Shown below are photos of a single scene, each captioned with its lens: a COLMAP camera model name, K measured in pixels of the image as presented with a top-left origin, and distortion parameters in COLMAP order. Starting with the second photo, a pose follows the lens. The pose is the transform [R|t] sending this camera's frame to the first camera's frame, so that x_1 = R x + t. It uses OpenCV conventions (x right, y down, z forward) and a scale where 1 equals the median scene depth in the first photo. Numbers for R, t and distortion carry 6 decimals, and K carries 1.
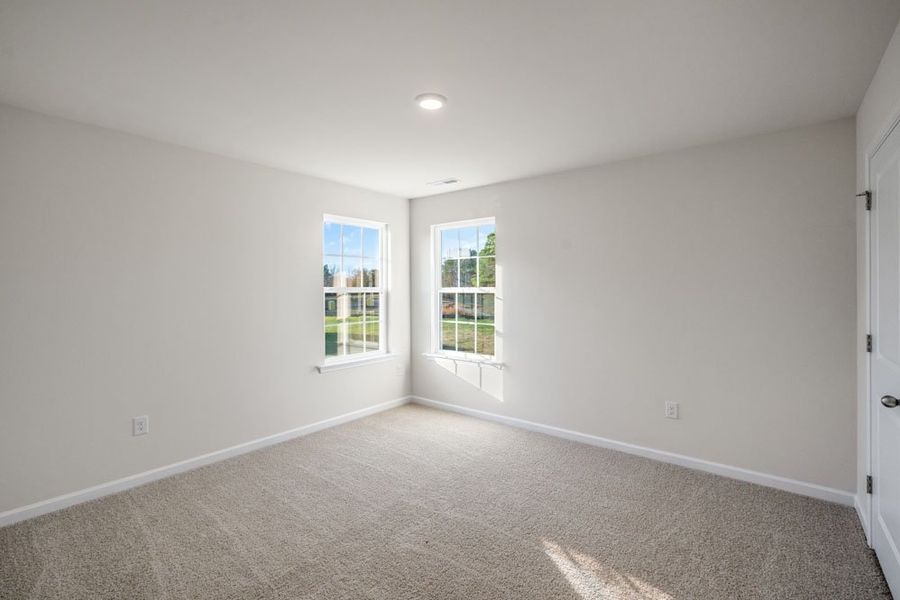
lens RADIAL K [[410.6, 0, 457.1], [0, 410.6, 294.9], [0, 0, 1]] dist [-0.003075, 0.000128]
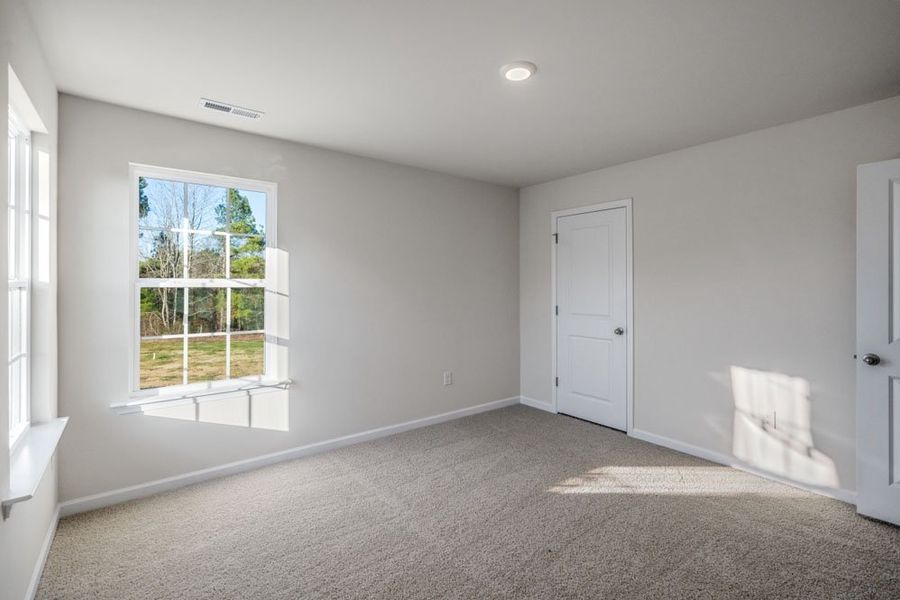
lens RADIAL K [[410.6, 0, 457.1], [0, 410.6, 294.9], [0, 0, 1]] dist [-0.003075, 0.000128]
pose [[0.245022, -0.024099, 0.969218, -0.523031], [0.011469, 0.999693, 0.021957, -0.002936], [-0.969450, 0.005736, 0.245223, 0.497887]]
